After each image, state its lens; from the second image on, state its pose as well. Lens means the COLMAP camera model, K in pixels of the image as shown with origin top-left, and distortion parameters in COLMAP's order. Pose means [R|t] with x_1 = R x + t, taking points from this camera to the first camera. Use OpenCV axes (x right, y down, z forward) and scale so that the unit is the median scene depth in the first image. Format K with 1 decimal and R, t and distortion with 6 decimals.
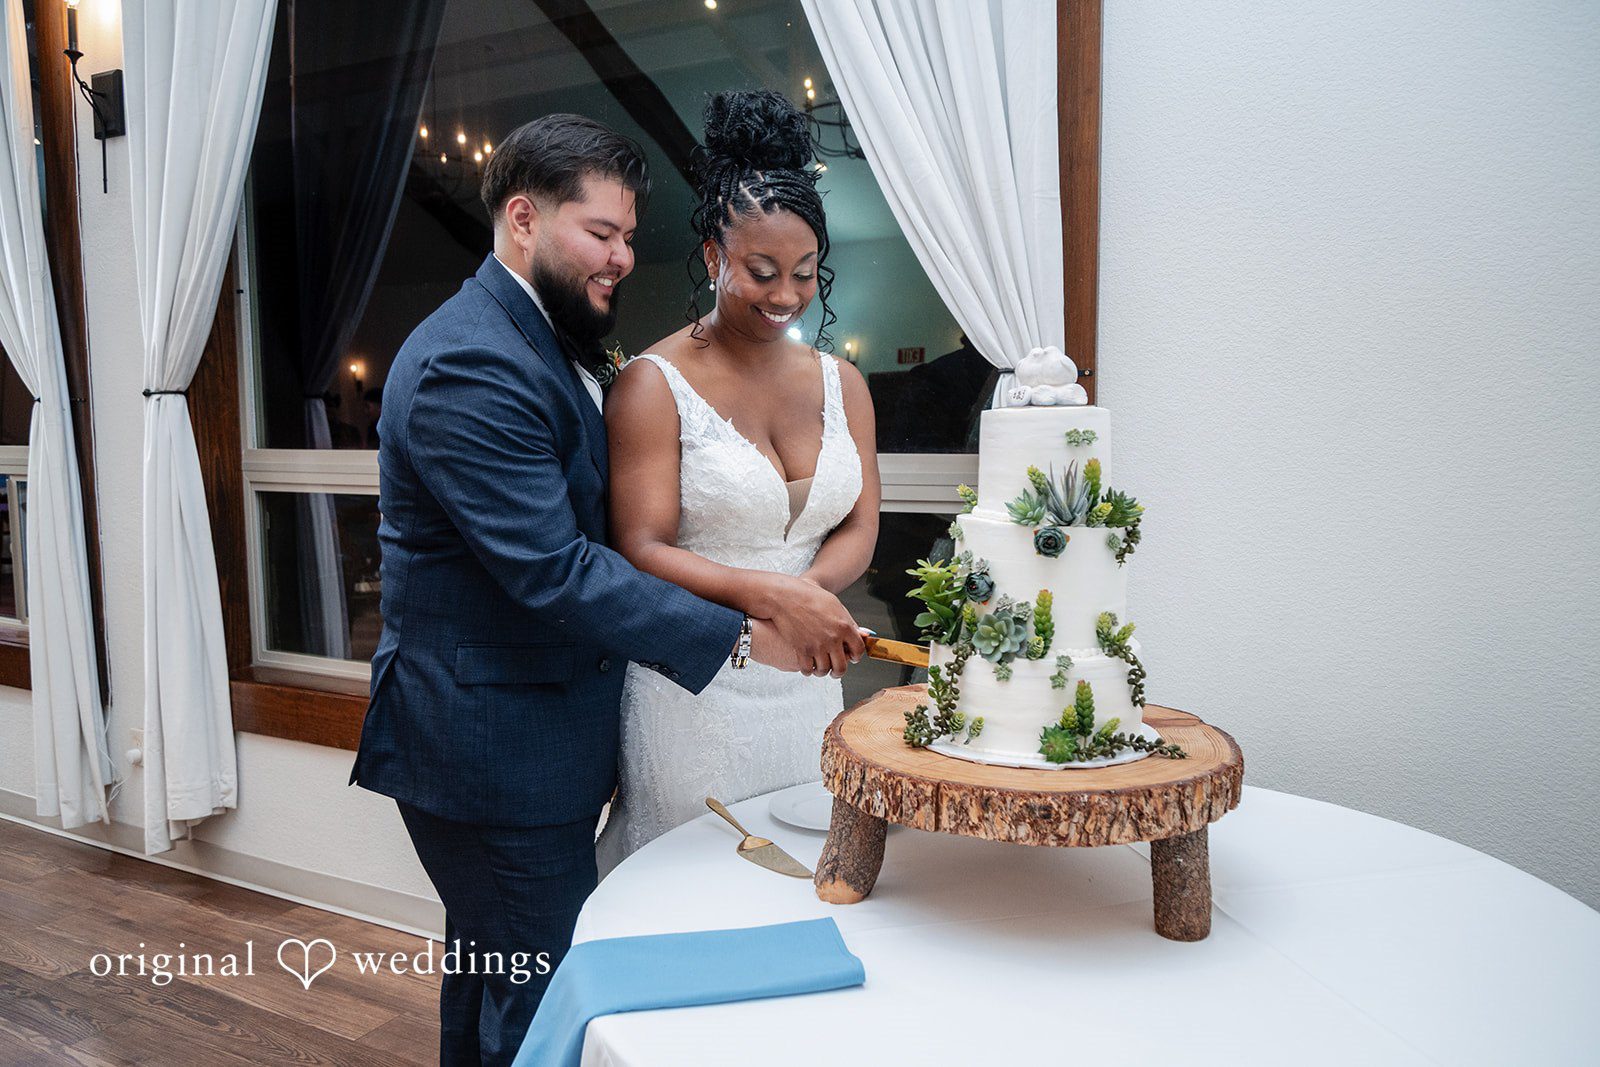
lens RADIAL K [[1304.0, 0, 800.0], [0, 1304.0, 533.5], [0, 0, 1]] dist [0.001422, 0.002028]
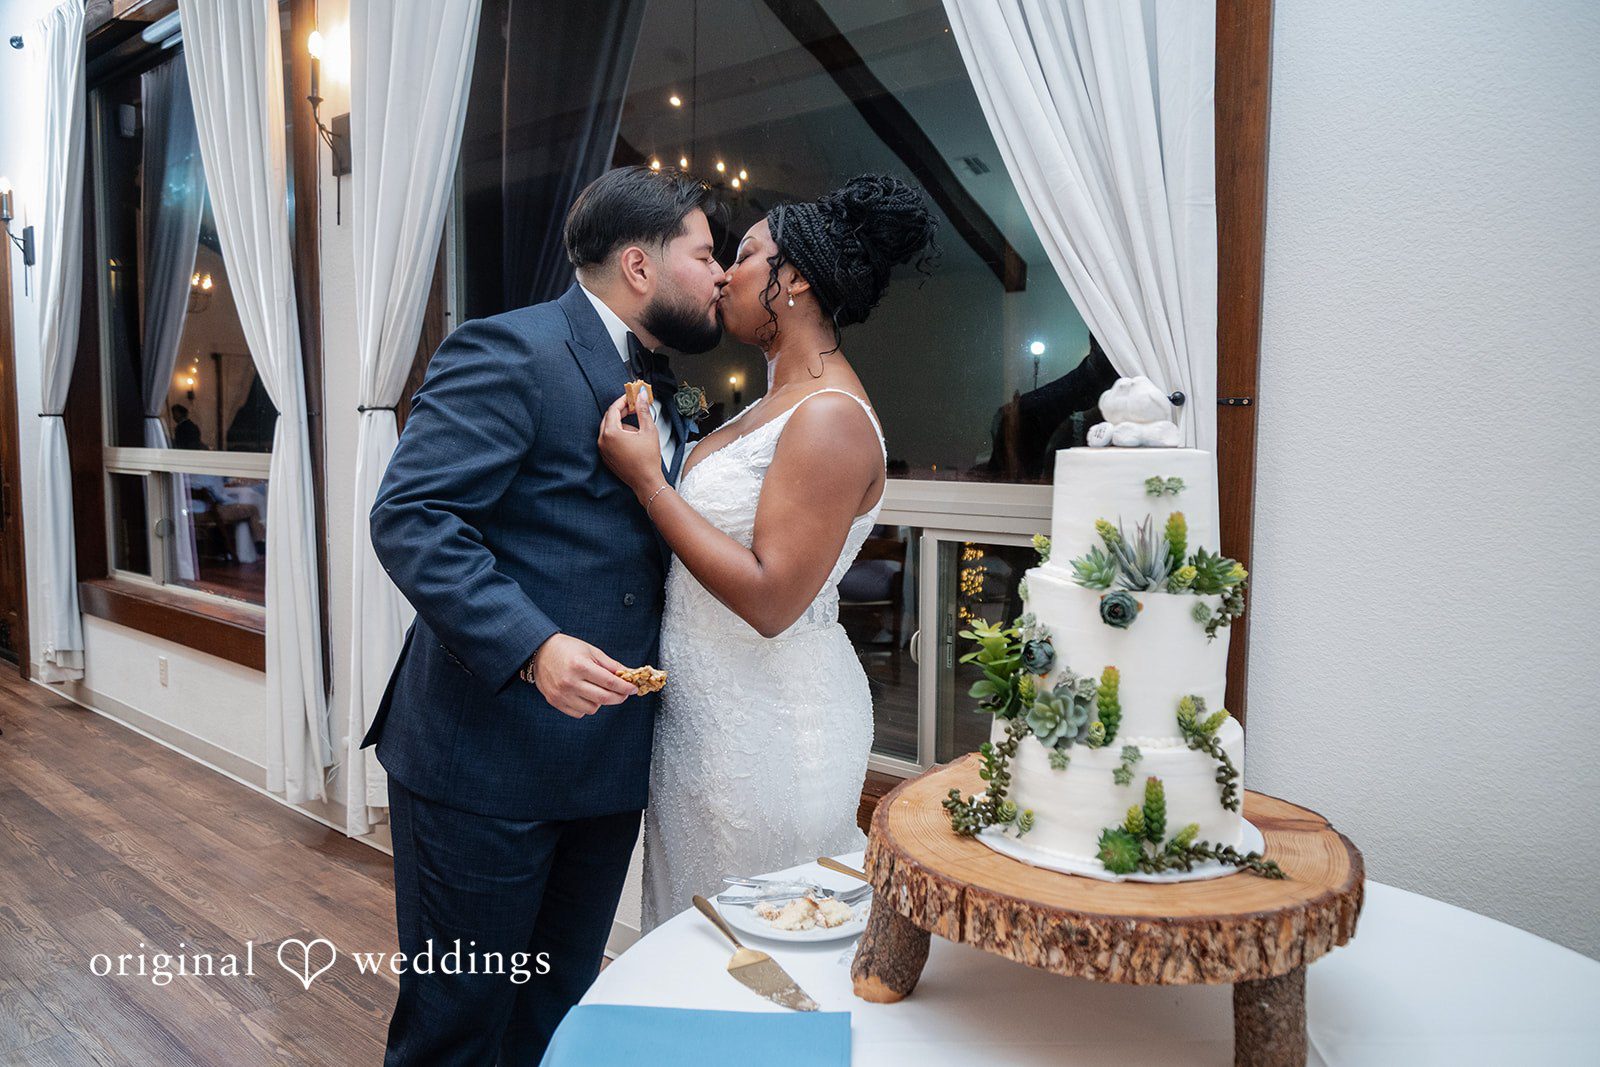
lens RADIAL K [[1235.4, 0, 800.0], [0, 1235.4, 533.5], [0, 0, 1]] dist [-0.014230, -0.006175]
pose [[0.974627, 0.033103, -0.221376, 0.163784], [-0.033693, 0.999432, 0.001112, -0.036204], [0.221287, 0.006375, 0.975188, 0.174825]]
